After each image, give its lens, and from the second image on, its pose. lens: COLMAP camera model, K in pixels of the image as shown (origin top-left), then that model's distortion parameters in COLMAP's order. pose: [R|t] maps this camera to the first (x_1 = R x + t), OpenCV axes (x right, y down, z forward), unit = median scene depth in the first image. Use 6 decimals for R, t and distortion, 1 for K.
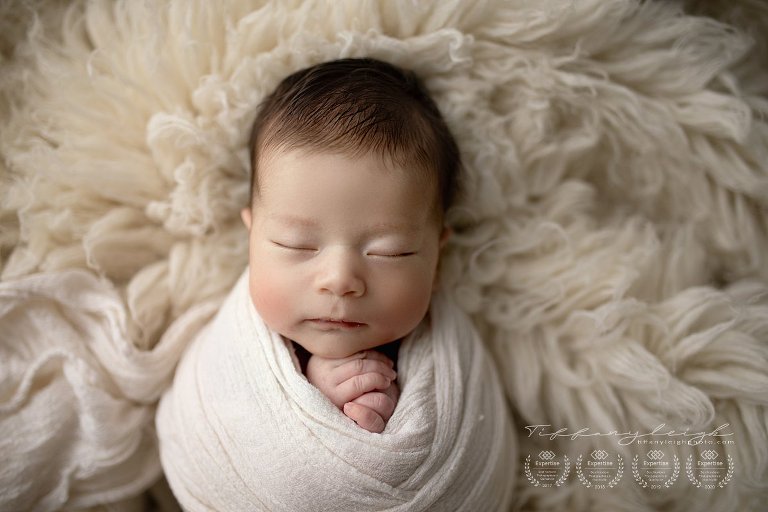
lens RADIAL K [[781.3, 0, 384.0], [0, 781.3, 256.0], [0, 0, 1]] dist [-0.004475, 0.009984]
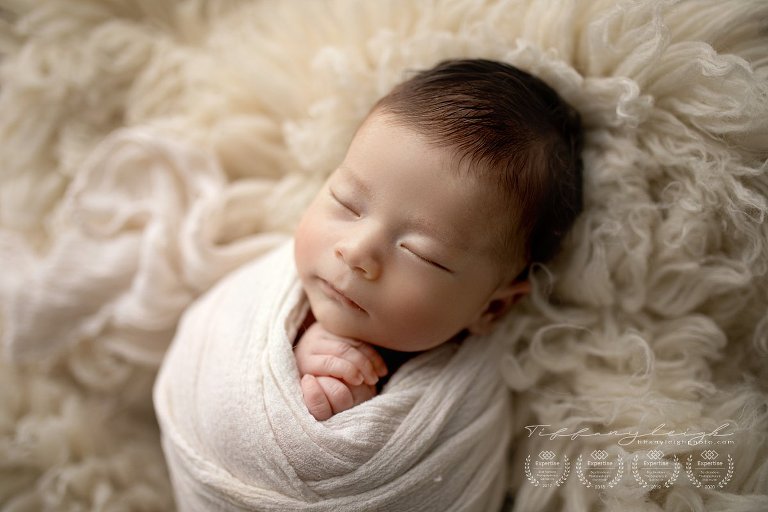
lens RADIAL K [[795.8, 0, 384.0], [0, 795.8, 256.0], [0, 0, 1]] dist [-0.003201, -0.020600]
pose [[0.803400, 0.464217, -0.372896, 0.298515], [-0.491149, 0.870695, 0.025752, -0.004948], [0.336633, 0.162458, 0.927516, 0.110754]]
